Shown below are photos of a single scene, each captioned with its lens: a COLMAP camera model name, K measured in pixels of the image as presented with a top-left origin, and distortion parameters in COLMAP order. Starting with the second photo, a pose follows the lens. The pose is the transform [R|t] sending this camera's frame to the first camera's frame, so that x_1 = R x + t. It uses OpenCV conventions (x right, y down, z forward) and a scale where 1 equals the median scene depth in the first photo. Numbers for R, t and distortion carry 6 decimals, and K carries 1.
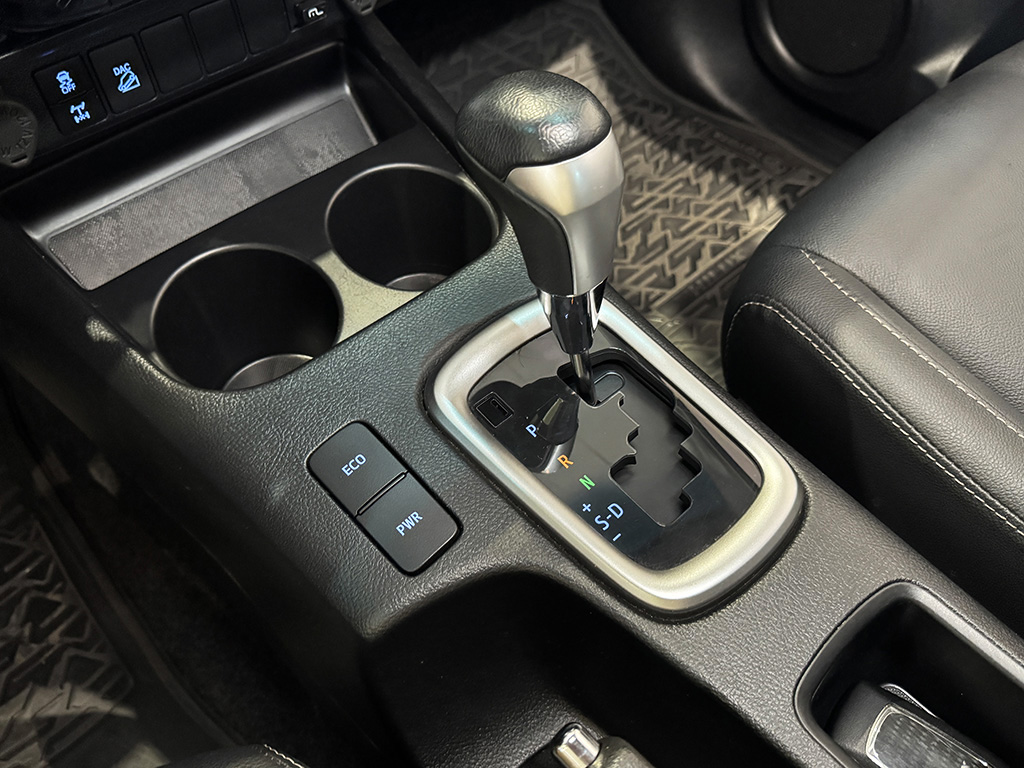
lens RADIAL K [[819.1, 0, 509.7], [0, 819.1, 384.1], [0, 0, 1]] dist [-0.000997, -0.001036]
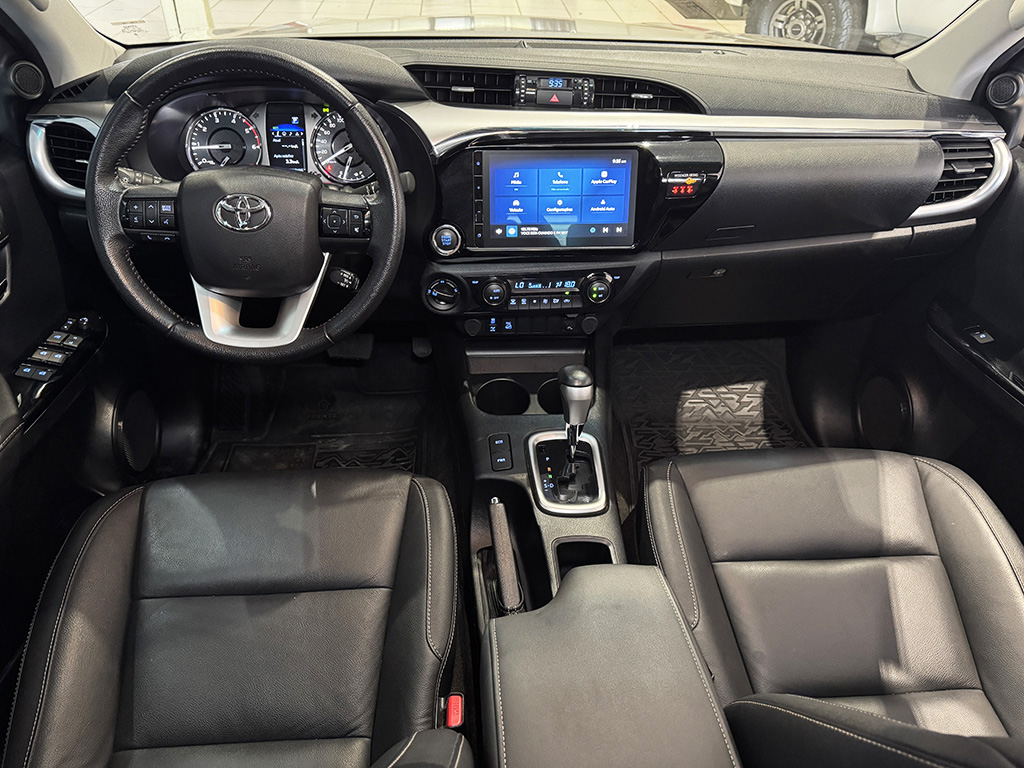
lens RADIAL K [[738.2, 0, 511.9], [0, 738.2, 382.7], [0, 0, 1]] dist [0.021747, -0.030331]
pose [[0.788406, 0.399381, -0.467879, 0.999052], [-0.510543, 0.849109, -0.135499, 0.229482], [0.343165, 0.345701, 0.873344, -1.490099]]
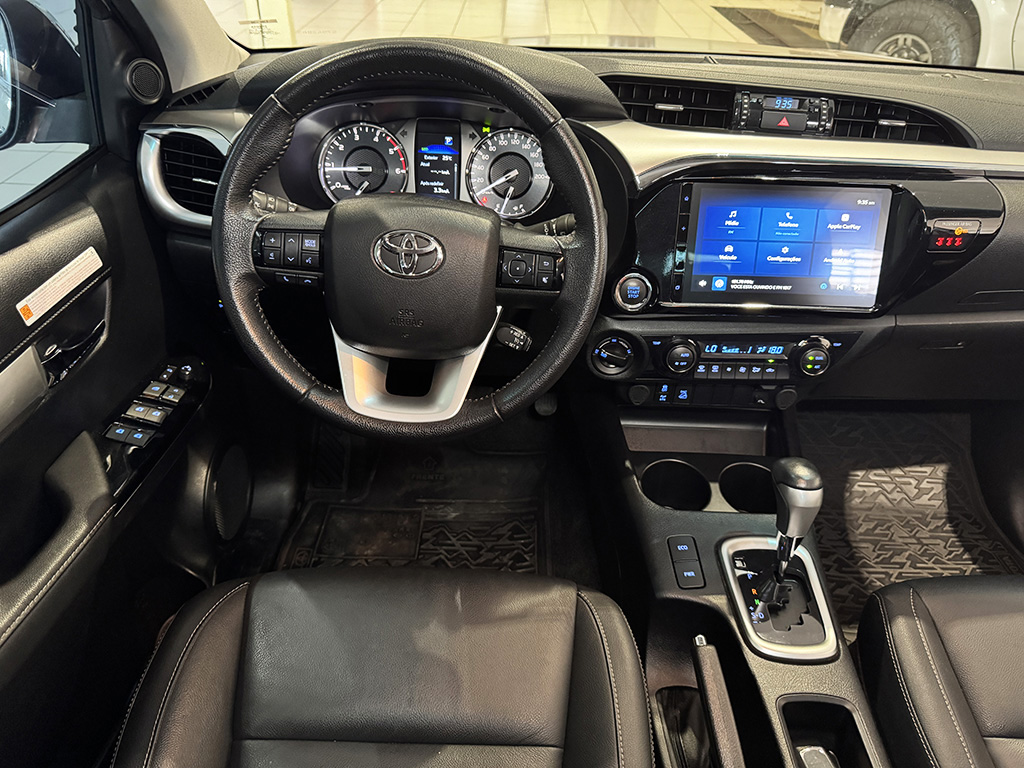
lens RADIAL K [[738.2, 0, 511.9], [0, 738.2, 382.7], [0, 0, 1]] dist [0.021747, -0.030331]
pose [[0.738355, 0.418606, -0.528773, 0.386279], [-0.560823, 0.816580, -0.136658, 0.253192], [0.374579, 0.397450, 0.837690, -1.257292]]
